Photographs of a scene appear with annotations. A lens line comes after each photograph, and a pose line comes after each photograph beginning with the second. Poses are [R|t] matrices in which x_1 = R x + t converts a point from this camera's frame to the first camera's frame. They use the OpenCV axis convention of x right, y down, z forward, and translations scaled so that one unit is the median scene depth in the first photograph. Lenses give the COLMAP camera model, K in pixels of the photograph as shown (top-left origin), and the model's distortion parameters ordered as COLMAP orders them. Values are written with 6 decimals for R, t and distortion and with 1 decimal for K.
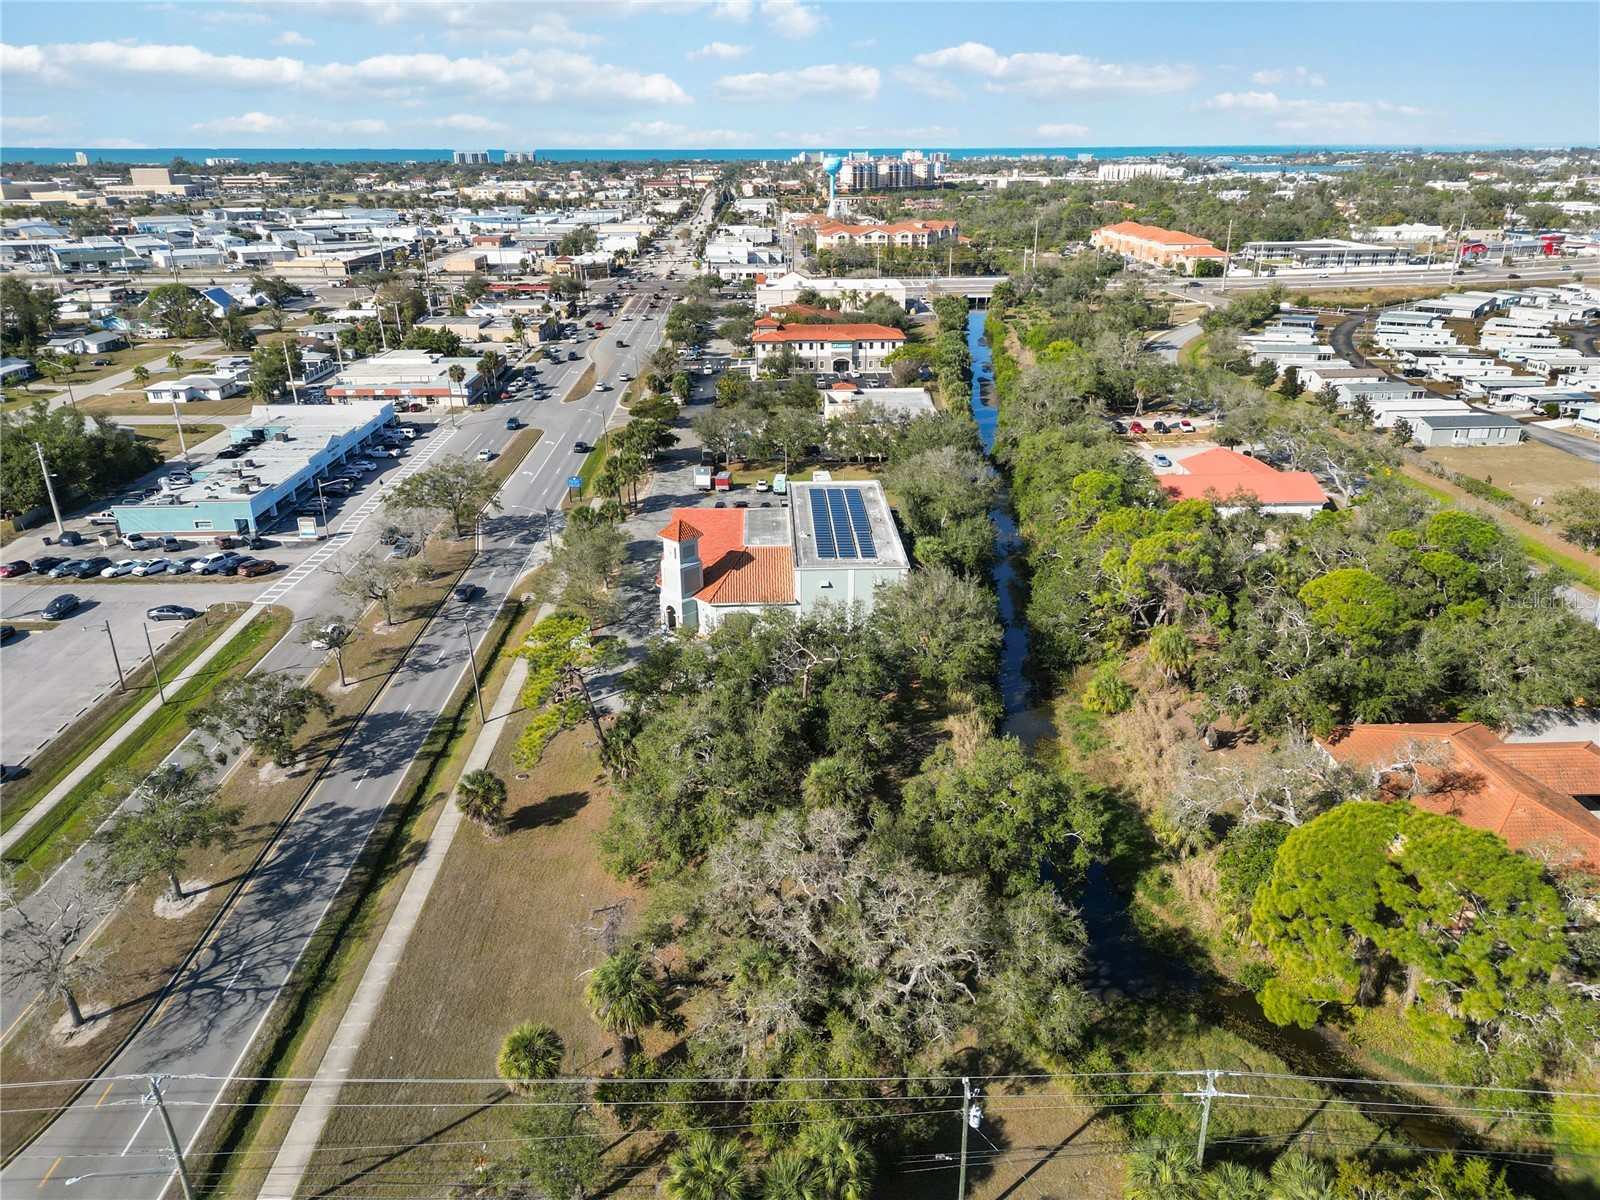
lens RADIAL K [[1113.3, 0, 802.5], [0, 1113.3, 598.4], [0, 0, 1]] dist [0.080093, -0.080144]
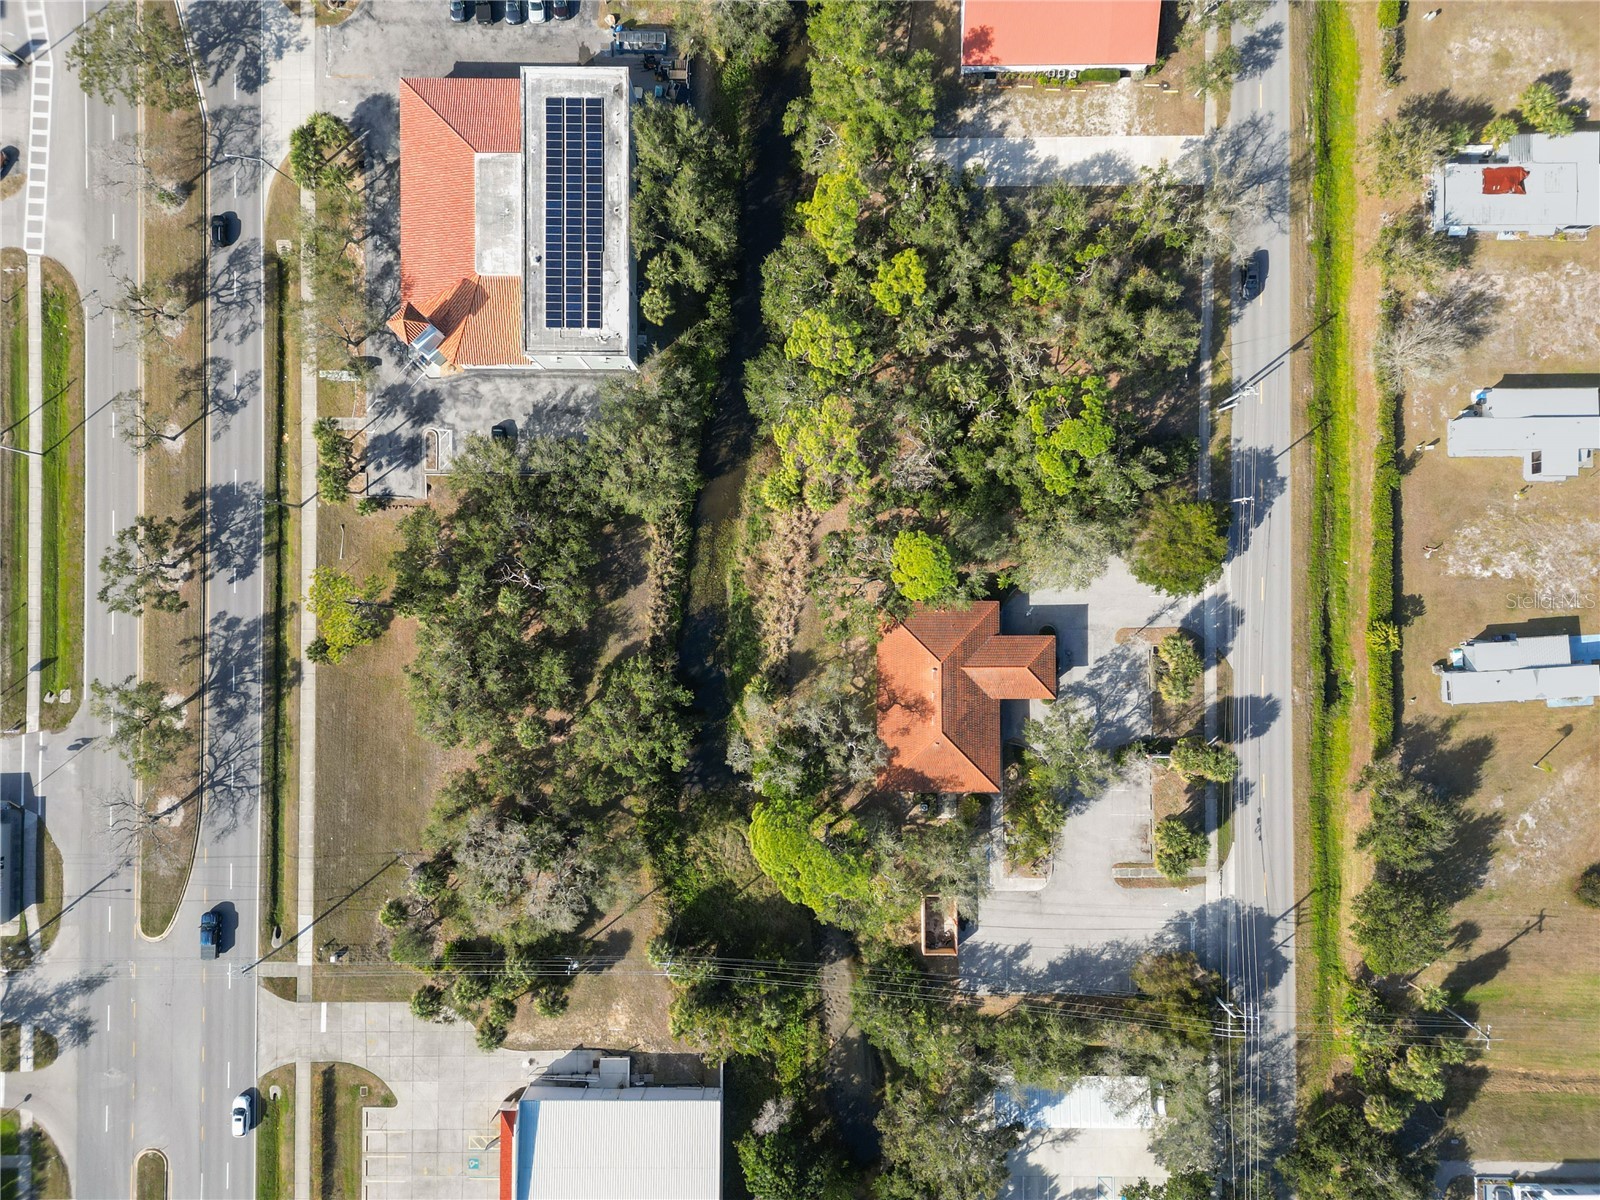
lens RADIAL K [[1122.8, 0, 800.0], [0, 1122.8, 600.0], [0, 0, 1]] dist [0.063352, -0.055326]
pose [[0.999294, 0.037417, -0.003420, 0.229971], [-0.011088, 0.380631, 0.924660, -0.795597], [0.035900, -0.923970, 0.380777, 0.294614]]
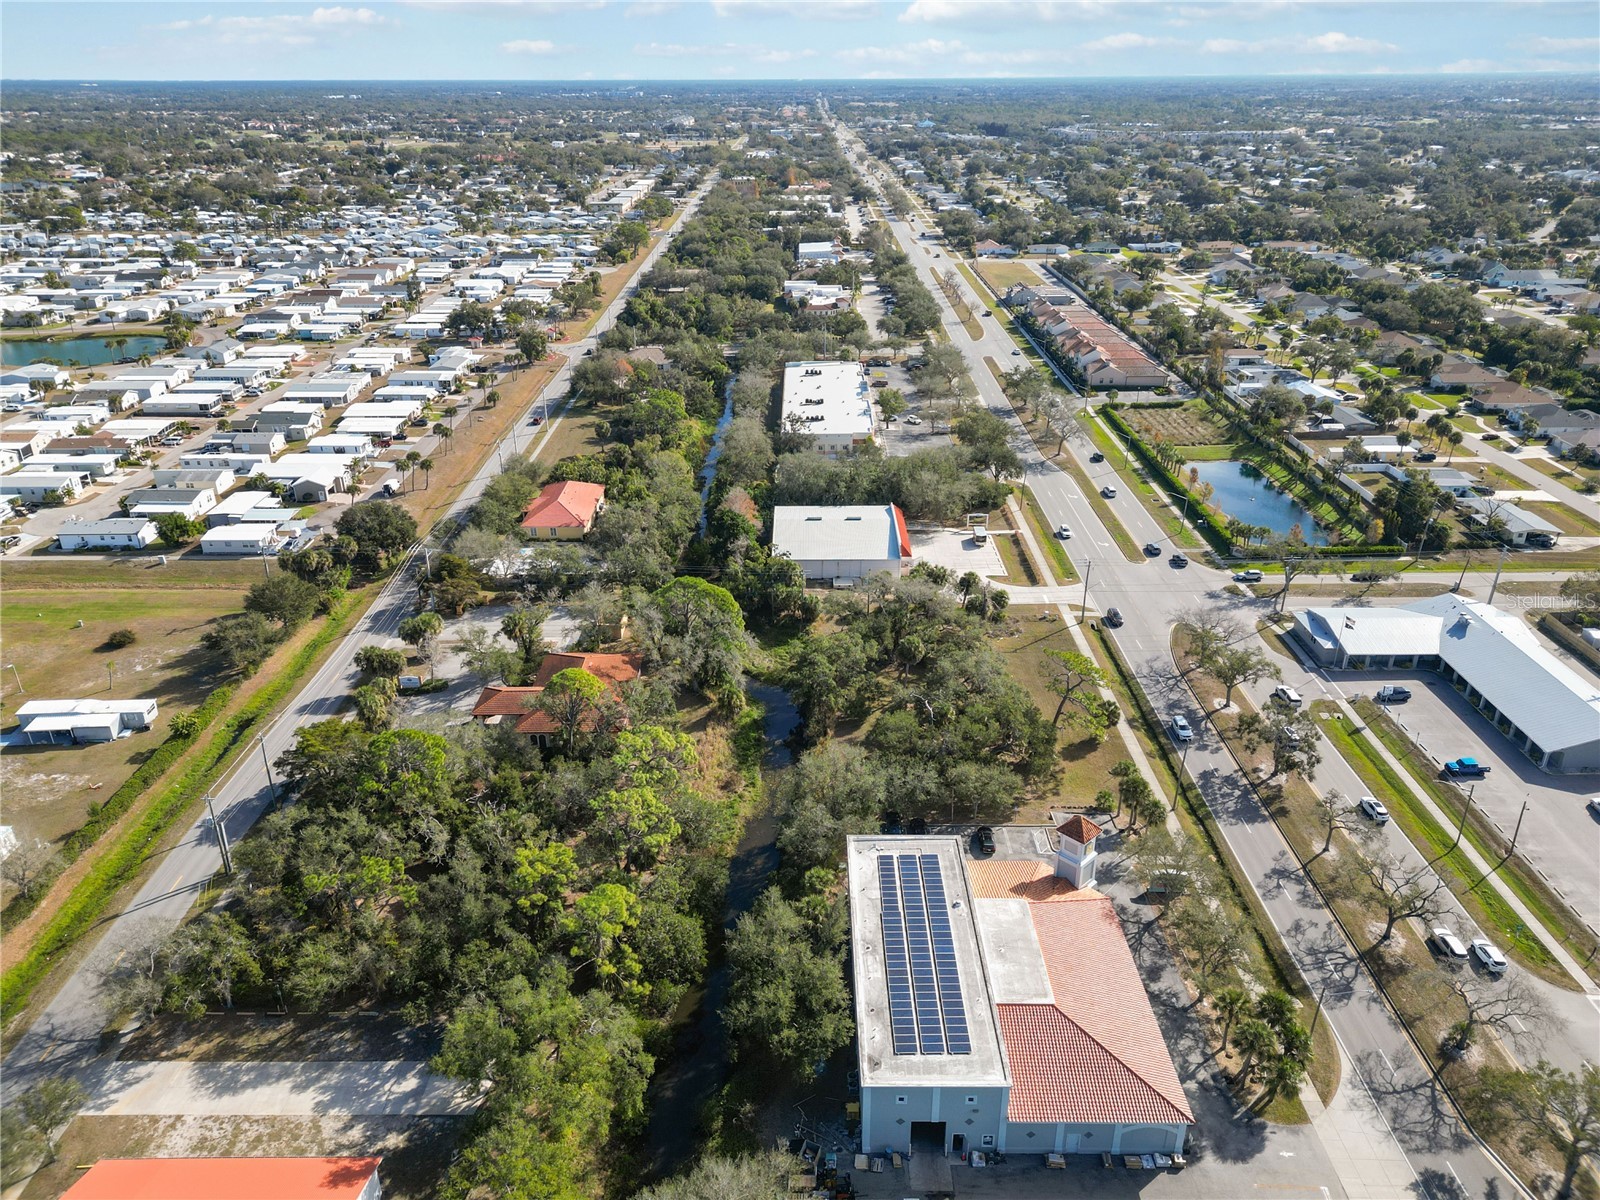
lens RADIAL K [[1111.4, 0, 797.0], [0, 1111.4, 602.9], [0, 0, 1]] dist [0.075136, -0.077784]
pose [[-0.999153, -0.007317, 0.040497, 0.085365], [0.024777, 0.678769, 0.733934, -0.771835], [-0.032858, 0.734315, -0.678013, 1.268824]]
